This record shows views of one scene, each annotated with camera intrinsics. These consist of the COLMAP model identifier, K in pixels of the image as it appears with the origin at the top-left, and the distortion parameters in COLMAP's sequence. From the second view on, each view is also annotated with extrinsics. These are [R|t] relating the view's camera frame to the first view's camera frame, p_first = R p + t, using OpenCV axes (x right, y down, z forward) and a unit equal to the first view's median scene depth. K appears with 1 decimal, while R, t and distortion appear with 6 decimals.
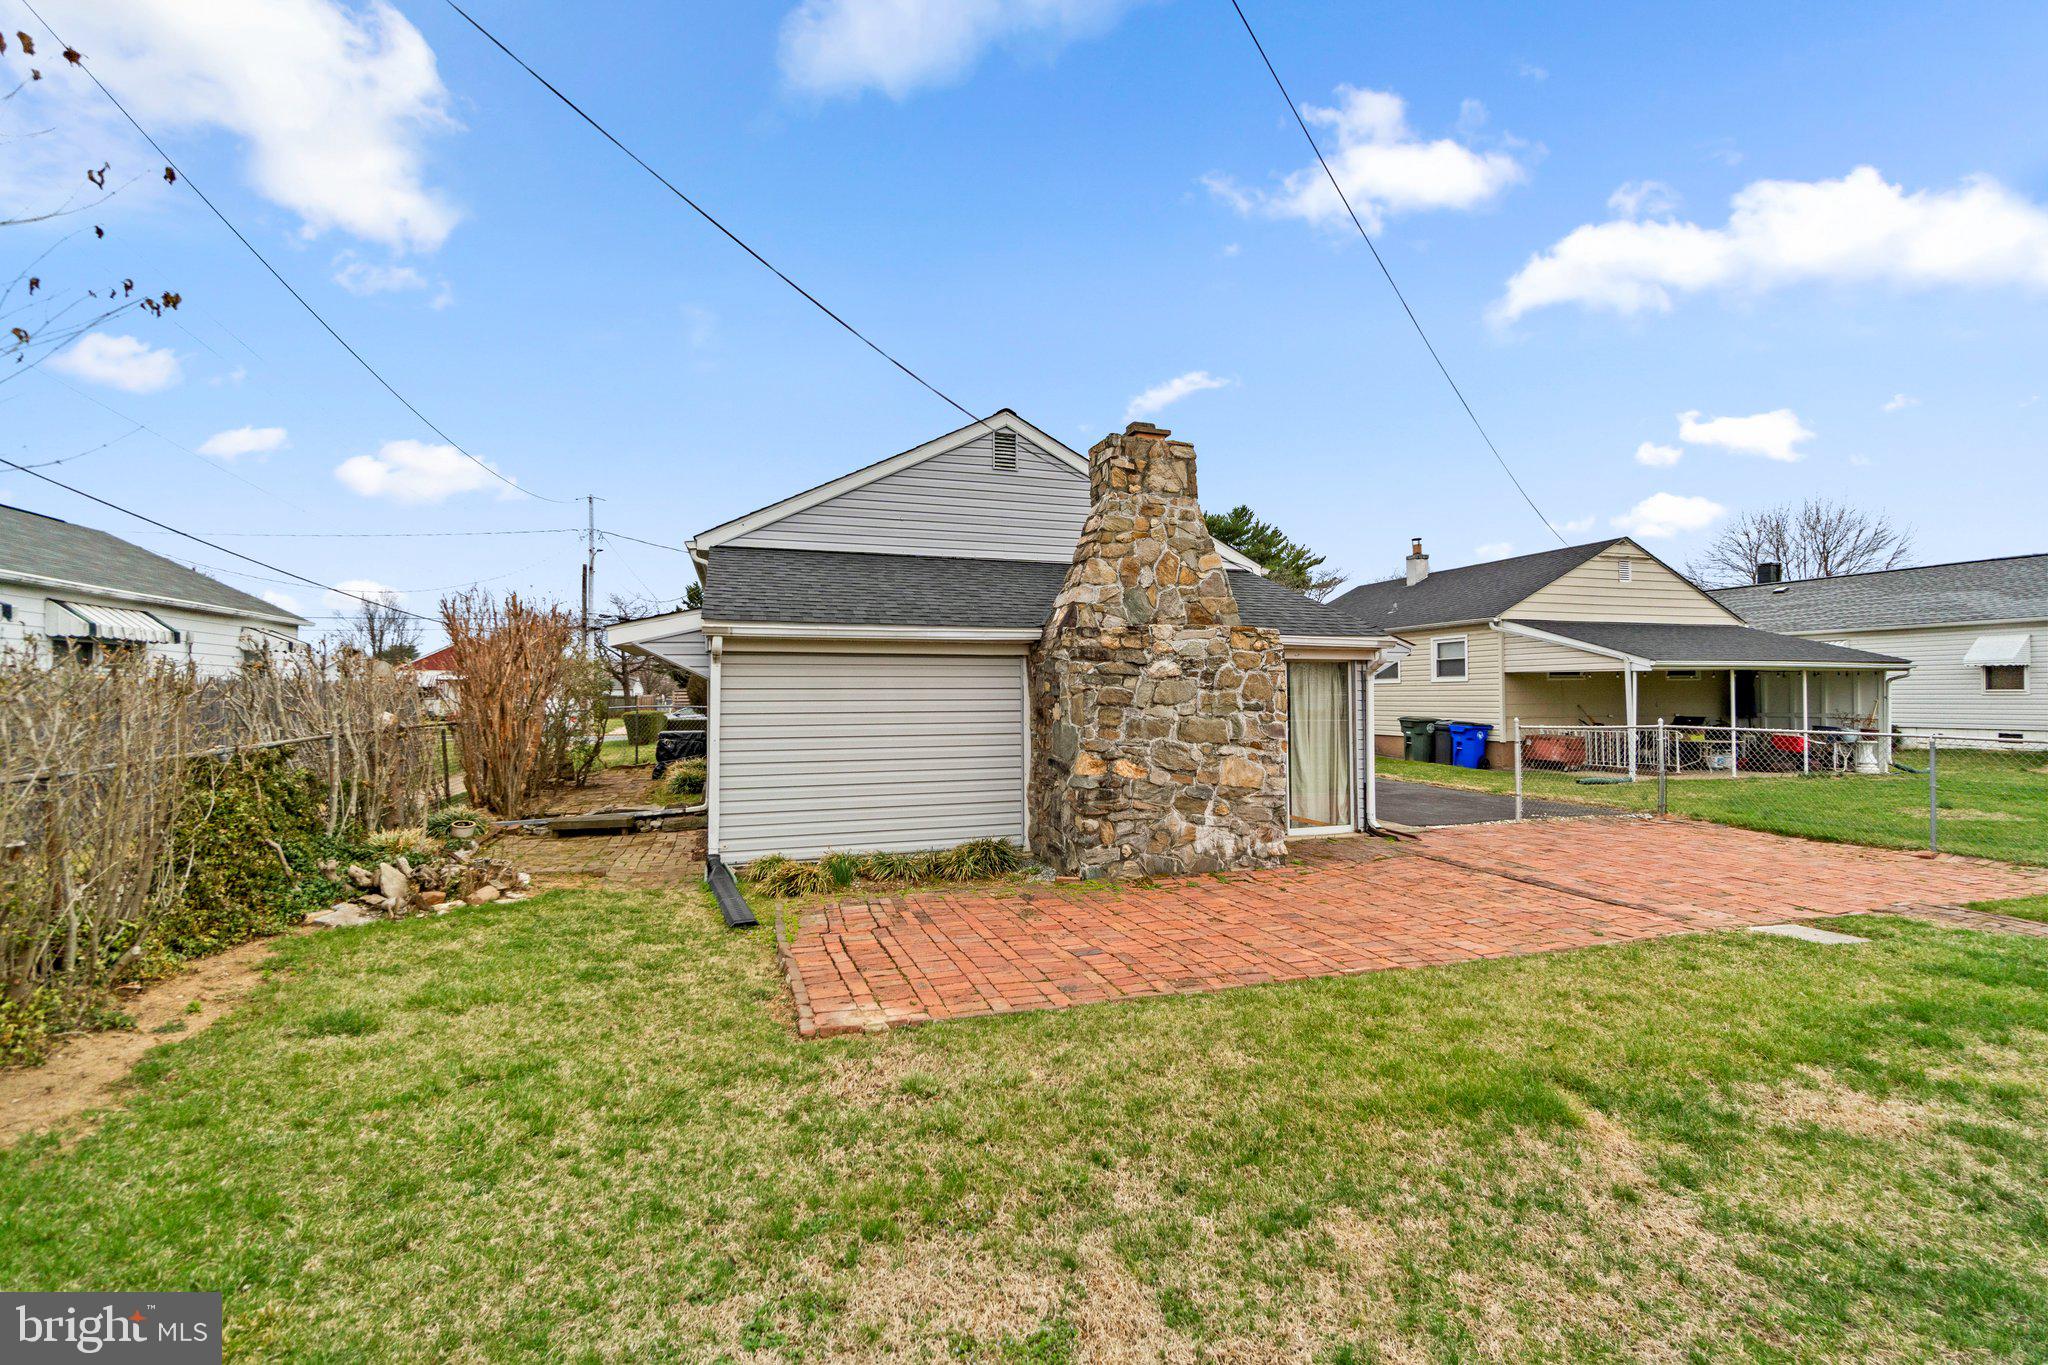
lens RADIAL K [[892.3, 0, 1003.1], [0, 892.3, 683.2], [0, 0, 1]] dist [-0.006545, 0.001695]
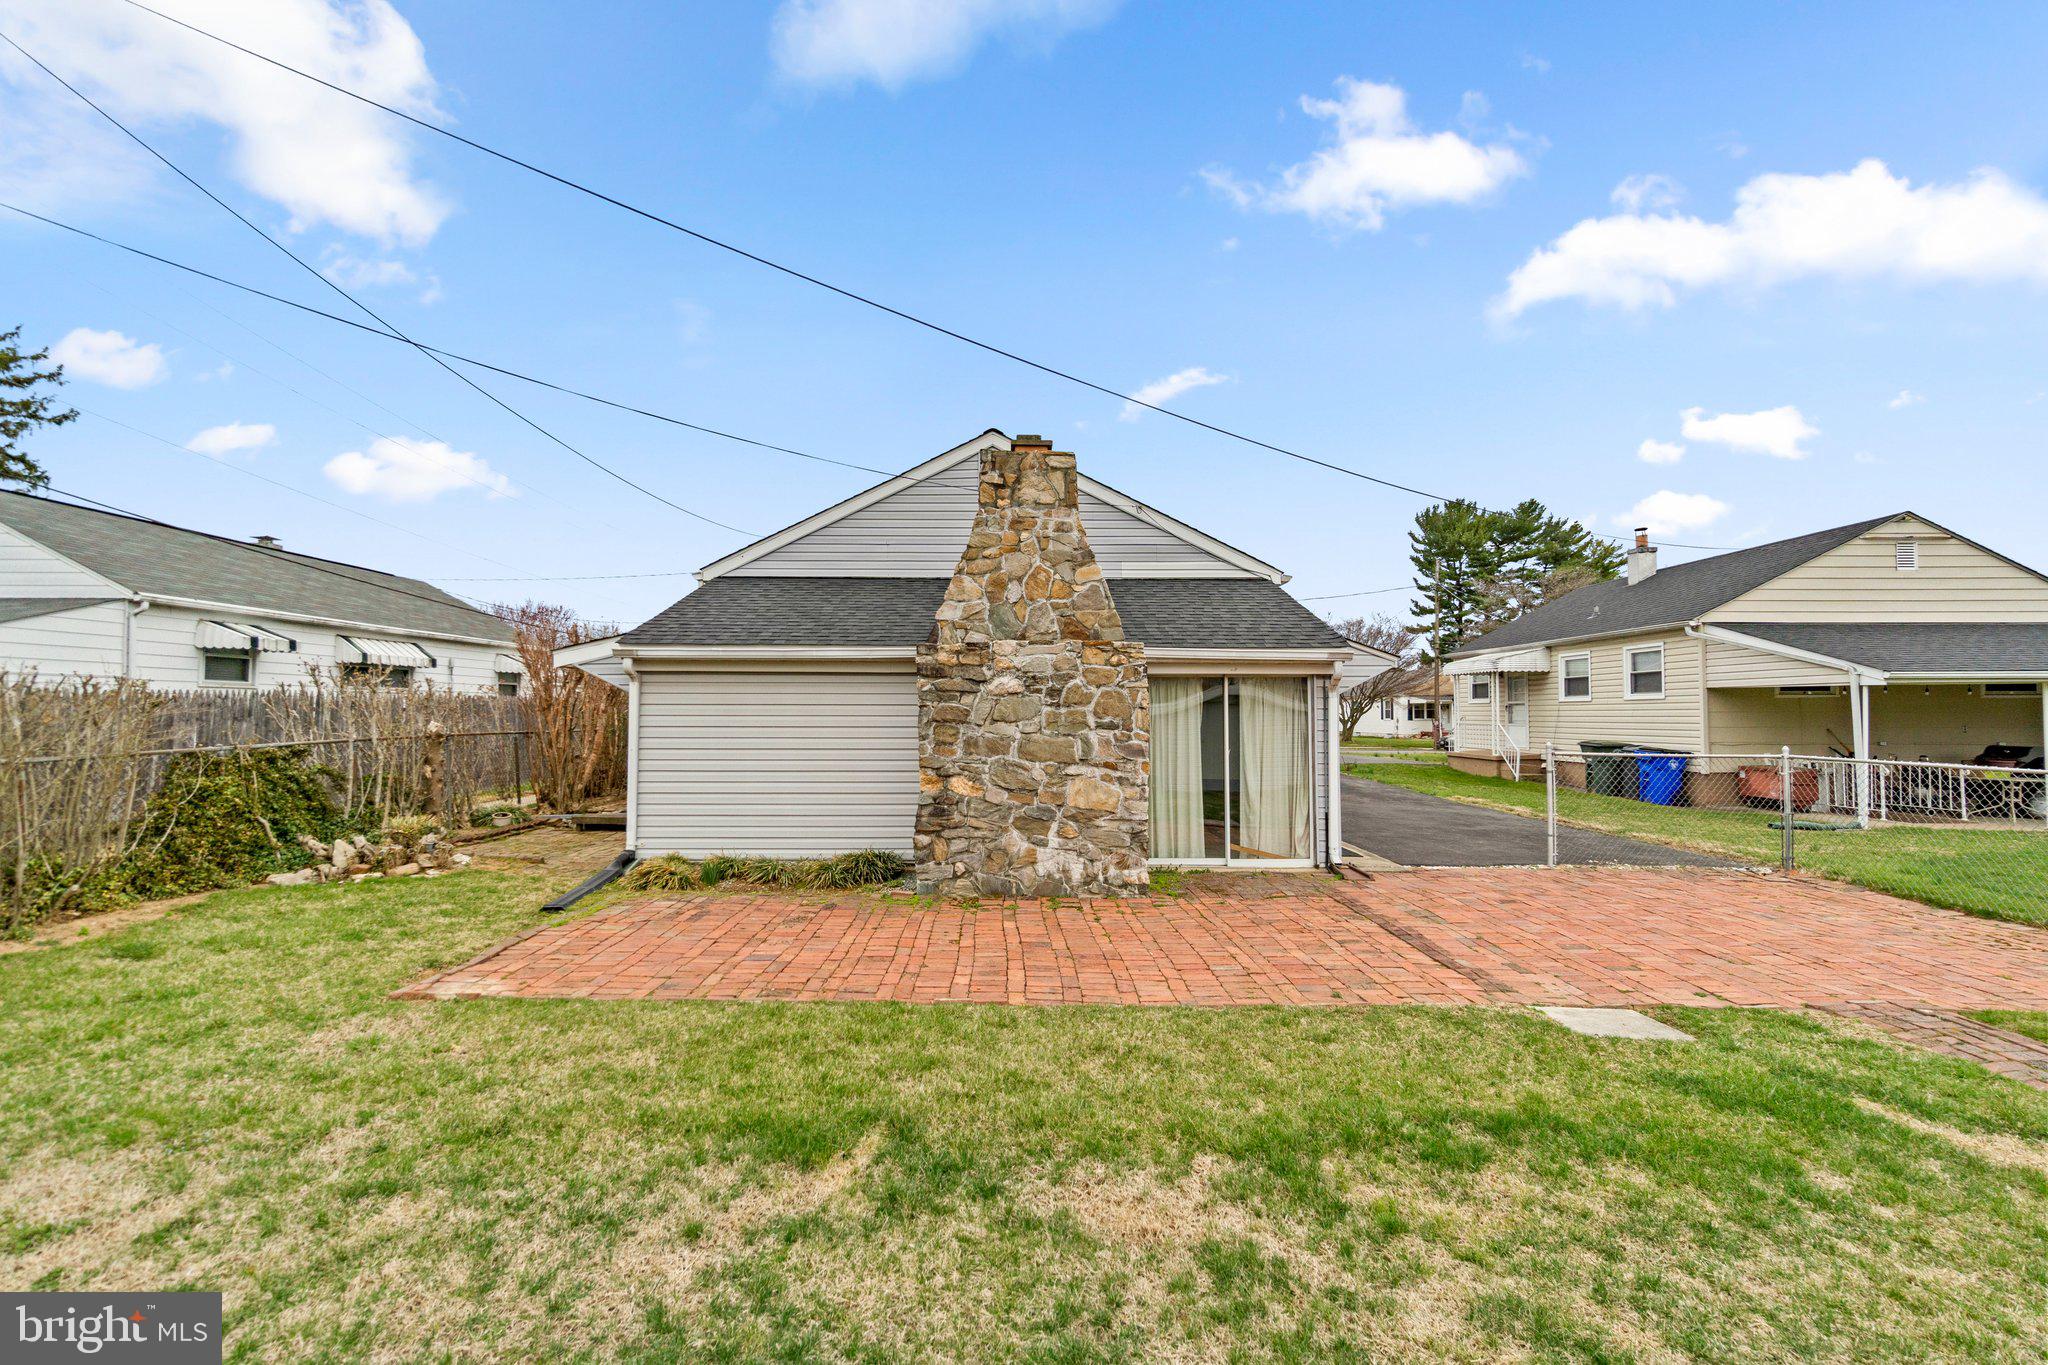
lens RADIAL K [[892.3, 0, 1001.8], [0, 892.3, 687.3], [0, 0, 1]] dist [-0.006545, 0.001695]
pose [[0.950252, -0.002544, -0.311470, 0.472598], [-0.001917, 0.999900, -0.014014, -0.000124], [0.311475, 0.013914, 0.950152, 0.064755]]
